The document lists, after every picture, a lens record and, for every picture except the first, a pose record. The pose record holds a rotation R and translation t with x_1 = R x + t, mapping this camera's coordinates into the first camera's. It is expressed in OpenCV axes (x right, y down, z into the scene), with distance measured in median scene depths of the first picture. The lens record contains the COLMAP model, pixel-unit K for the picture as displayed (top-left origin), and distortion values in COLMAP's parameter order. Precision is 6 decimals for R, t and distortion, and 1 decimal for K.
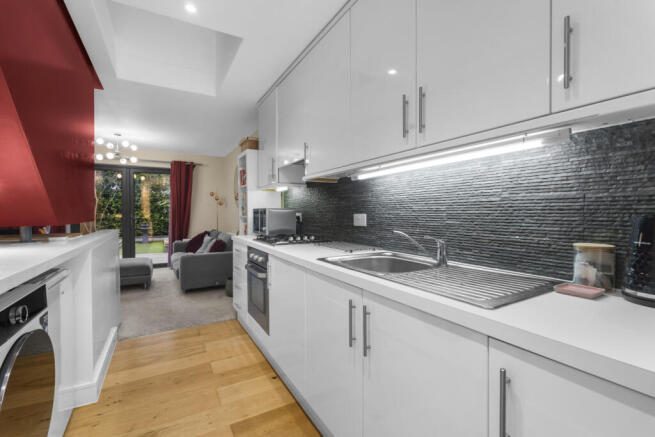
lens RADIAL K [[291.6, 0, 327.5], [0, 291.6, 218.5], [0, 0, 1]] dist [0.000262, 0.000222]
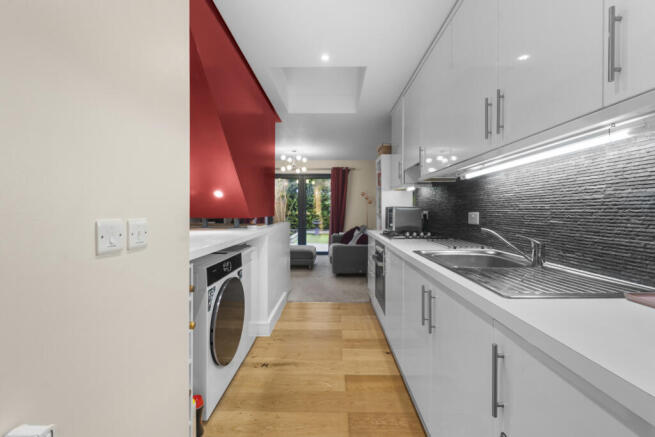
lens RADIAL K [[287.9, 0, 327.5], [0, 287.9, 218.5], [0, 0, 1]] dist [0.000163, -0.000056]
pose [[0.860055, 0.017683, -0.509894, 0.180015], [-0.013828, 0.999840, 0.011350, 0.001553], [0.510013, -0.002711, 0.860162, -0.102155]]
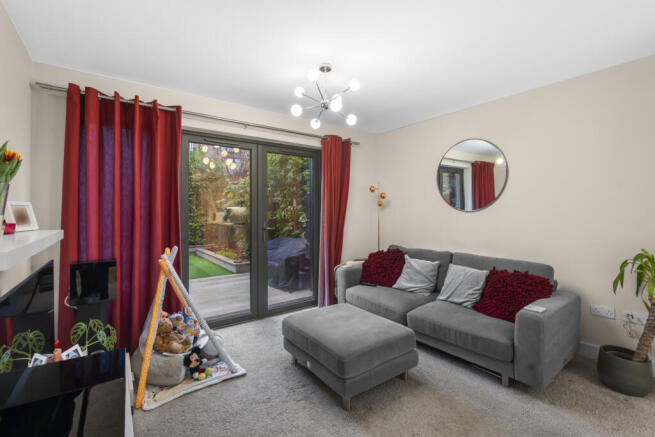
lens RADIAL K [[291.6, 0, 327.5], [0, 291.6, 218.5], [0, 0, 1]] dist [0.000262, 0.000222]
pose [[0.994208, -0.007171, 0.107230, -1.753110], [0.006954, 0.999973, 0.002394, -0.067000], [-0.107244, -0.001634, 0.994231, 1.139787]]
